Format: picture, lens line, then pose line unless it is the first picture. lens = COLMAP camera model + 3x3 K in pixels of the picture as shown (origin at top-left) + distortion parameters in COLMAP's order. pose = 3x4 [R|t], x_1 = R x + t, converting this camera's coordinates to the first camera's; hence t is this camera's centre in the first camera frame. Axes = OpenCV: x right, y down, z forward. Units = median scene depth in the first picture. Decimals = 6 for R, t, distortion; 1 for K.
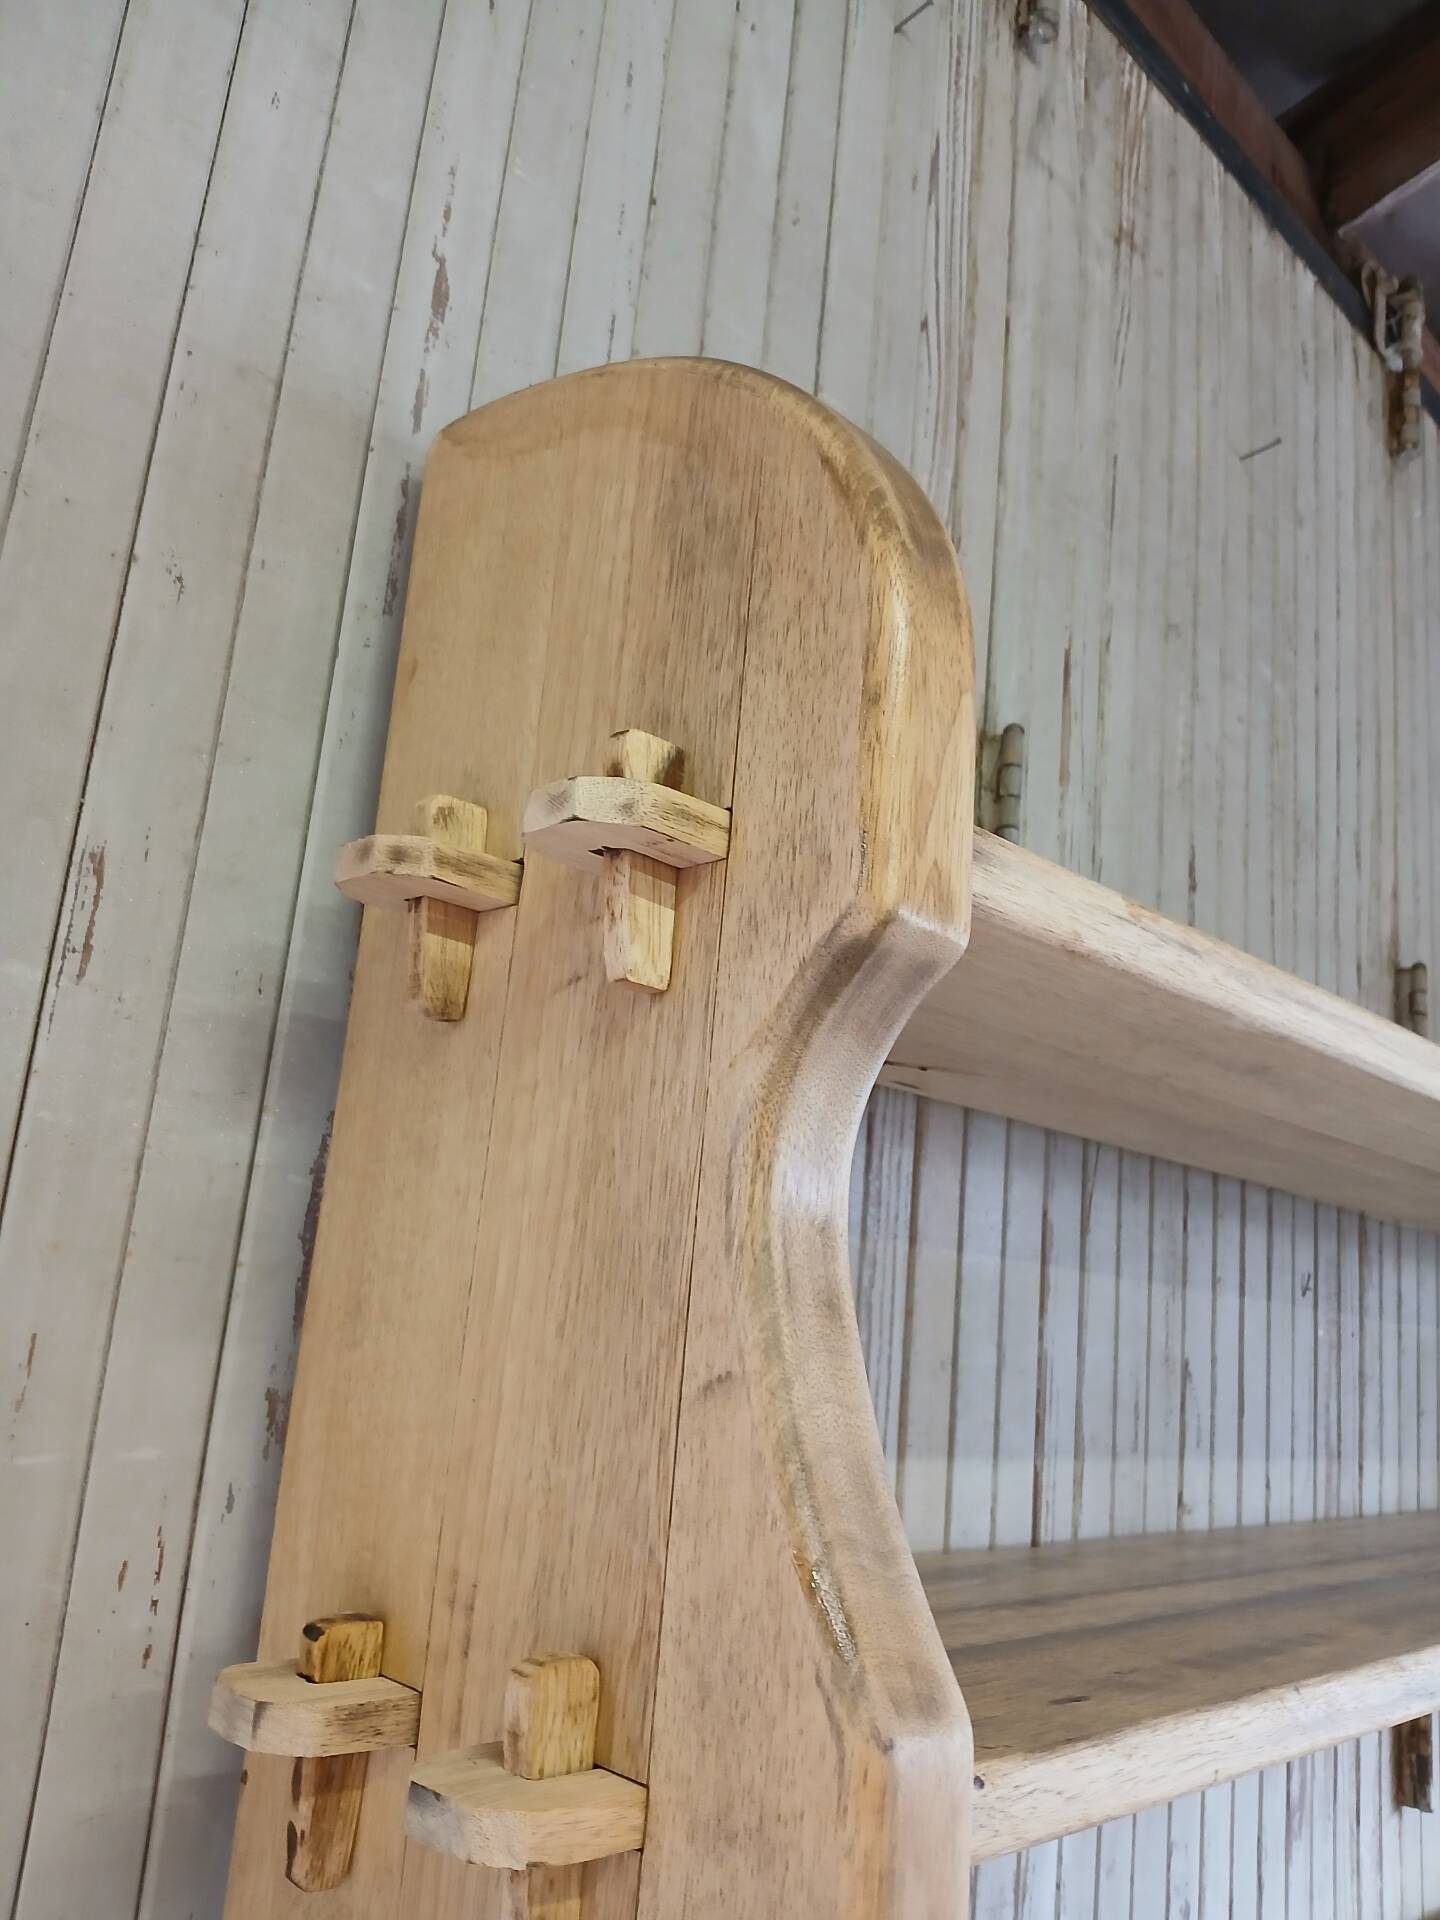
lens RADIAL K [[1482.4, 0, 720.0], [0, 1482.4, 960.0], [0, 0, 1]] dist [0.082599, -0.198574]
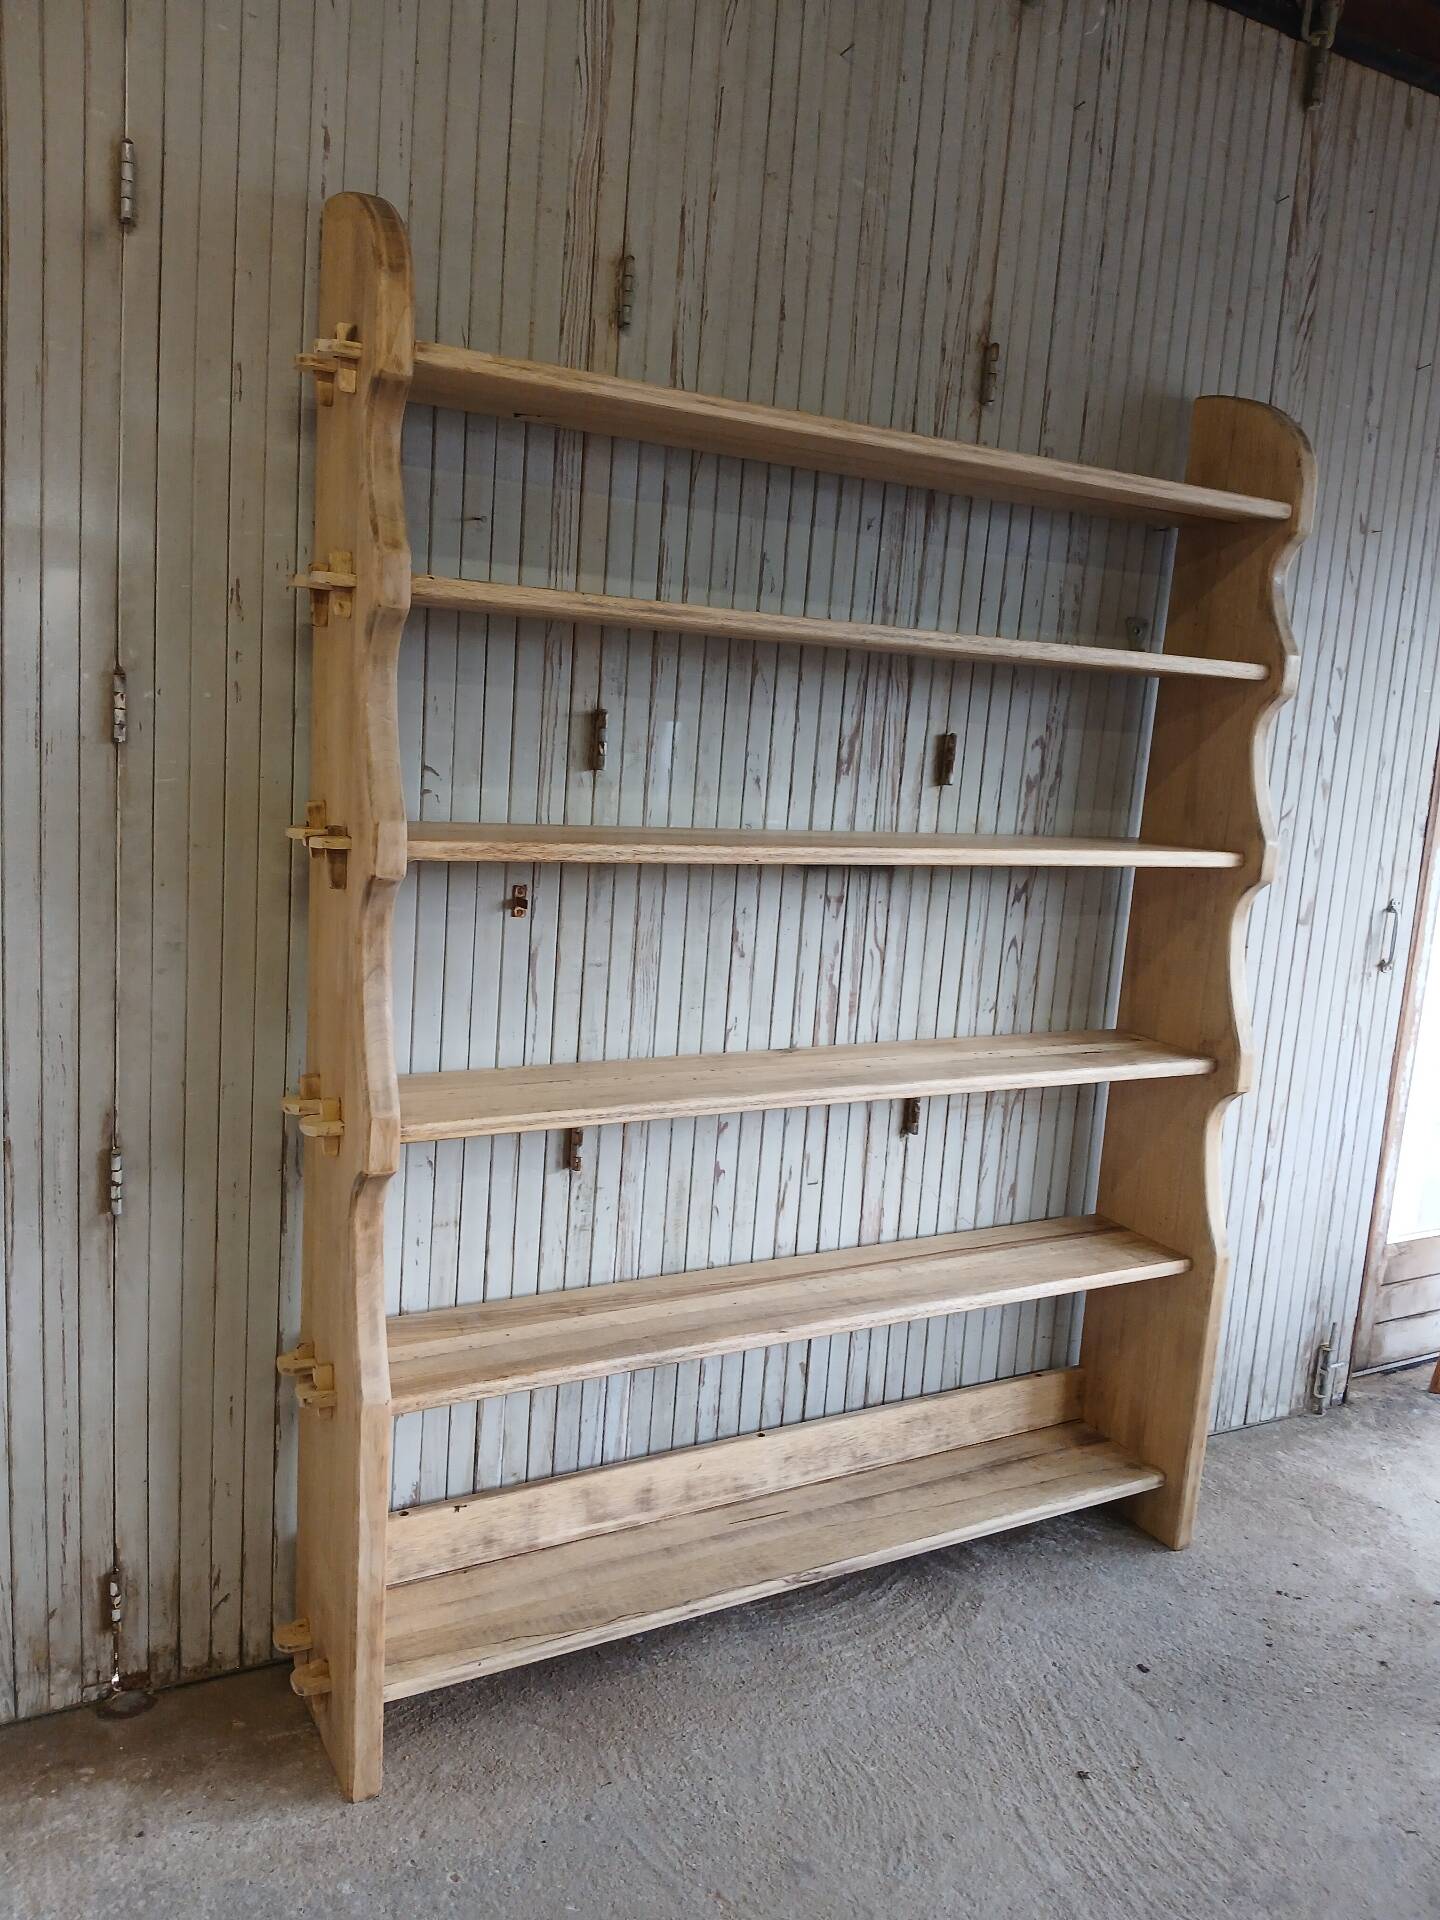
lens RADIAL K [[1473.1, 0, 721.3], [0, 1473.1, 953.9], [0, 0, 1]] dist [0.098298, -0.218502]
pose [[0.962593, 0.030014, -0.269284, 1.620830], [0.071585, 0.930360, 0.359590, 0.042637], [0.261324, -0.365416, 0.893410, -2.290751]]
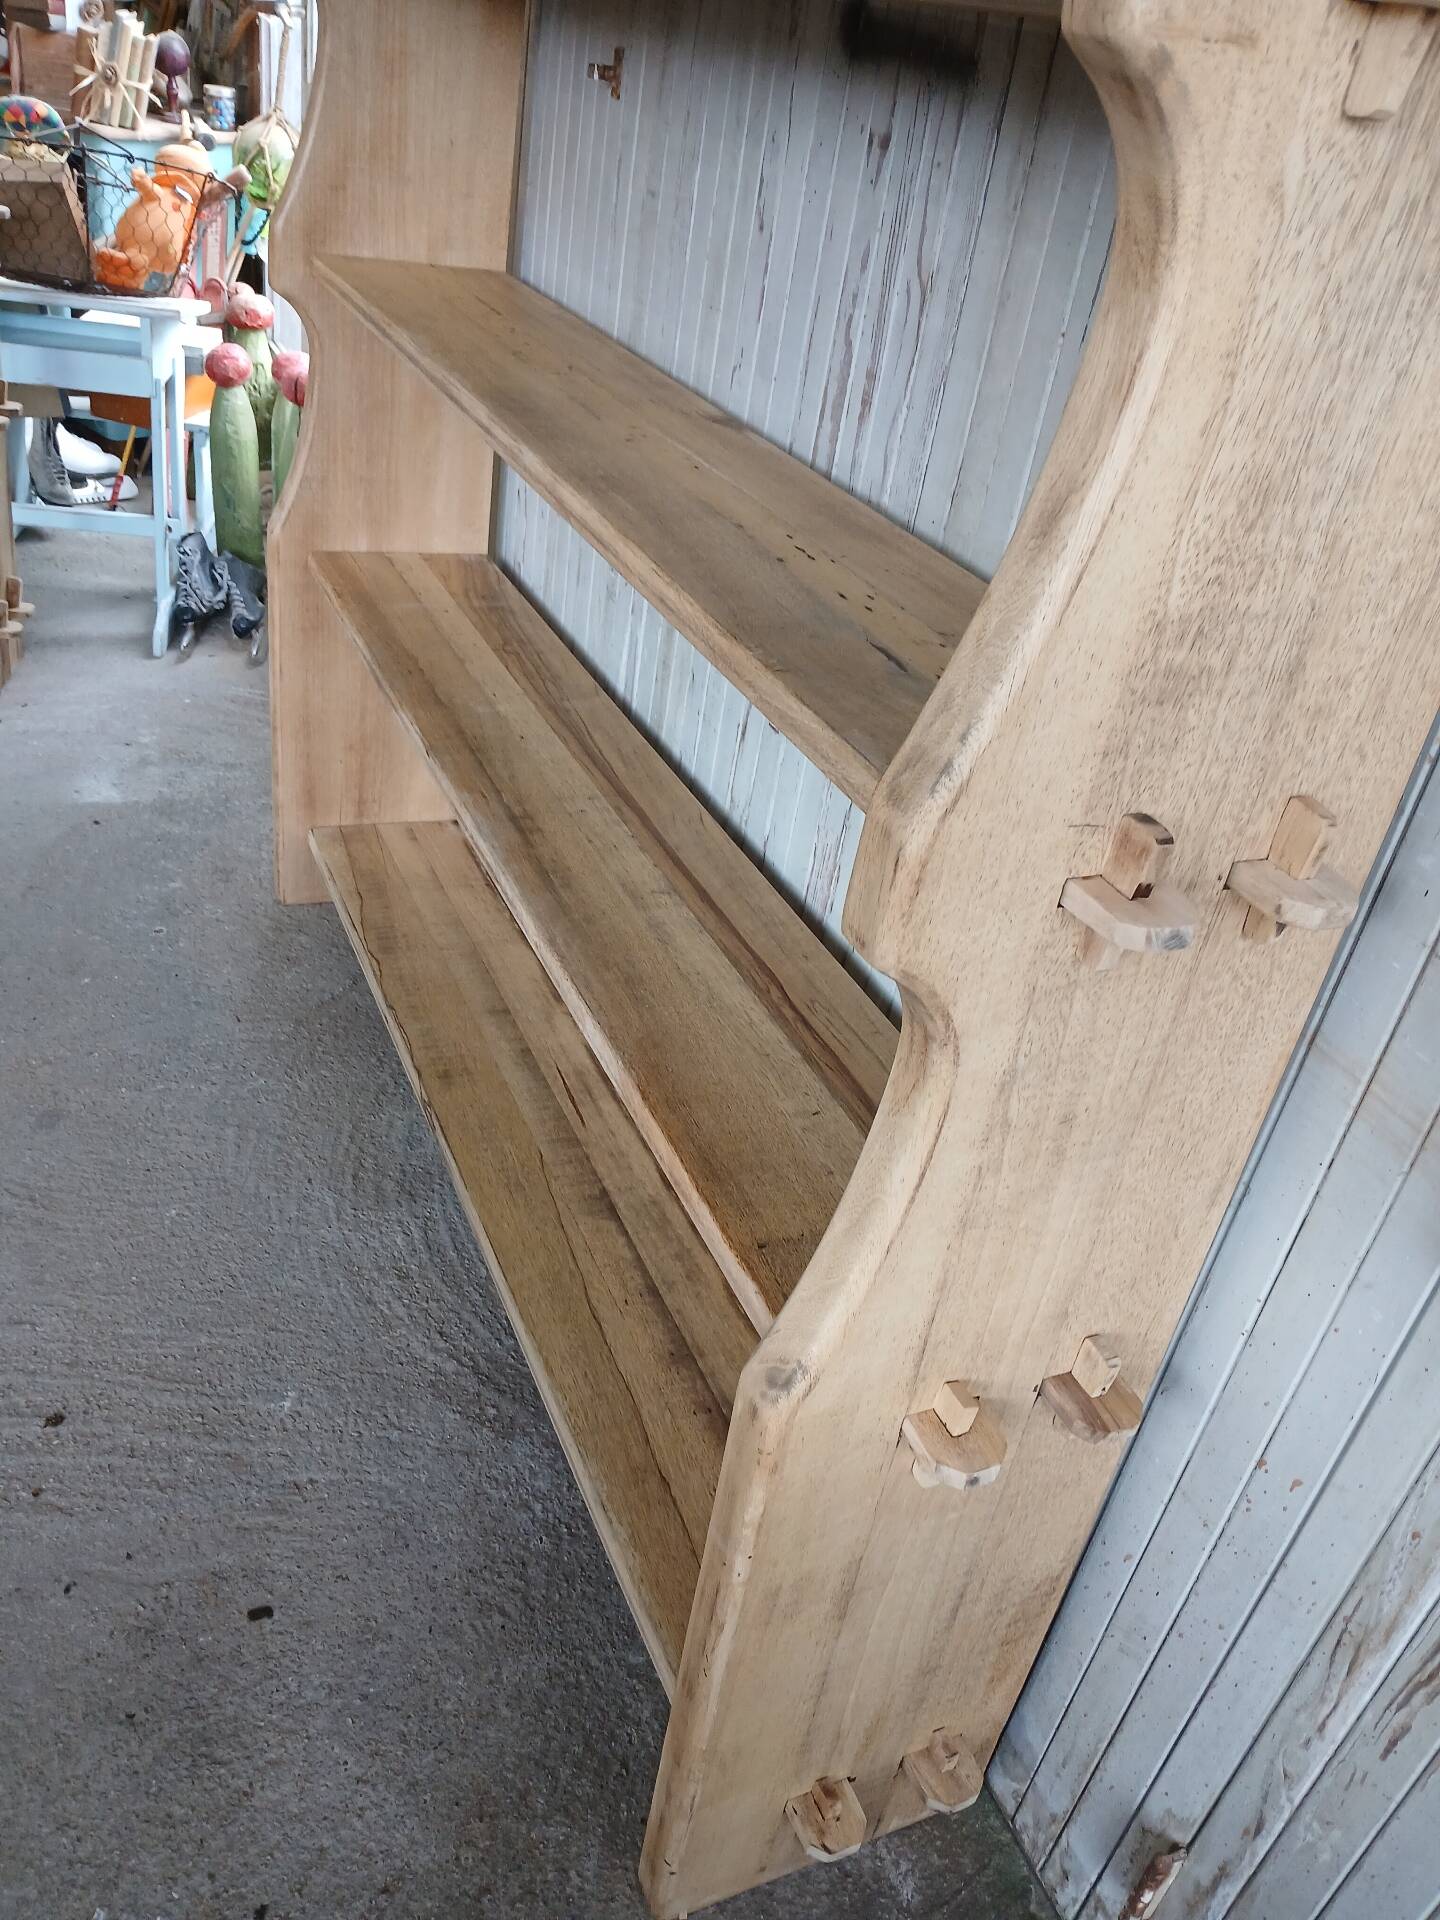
lens RADIAL K [[1479.6, 0, 722.9], [0, 1479.6, 954.2], [0, 0, 1]] dist [0.064186, -0.150617]
pose [[-0.341496, 0.377676, -0.860663, 3.083269], [0.040964, 0.920823, 0.387822, 1.768913], [0.938990, 0.097184, -0.329928, 2.491470]]
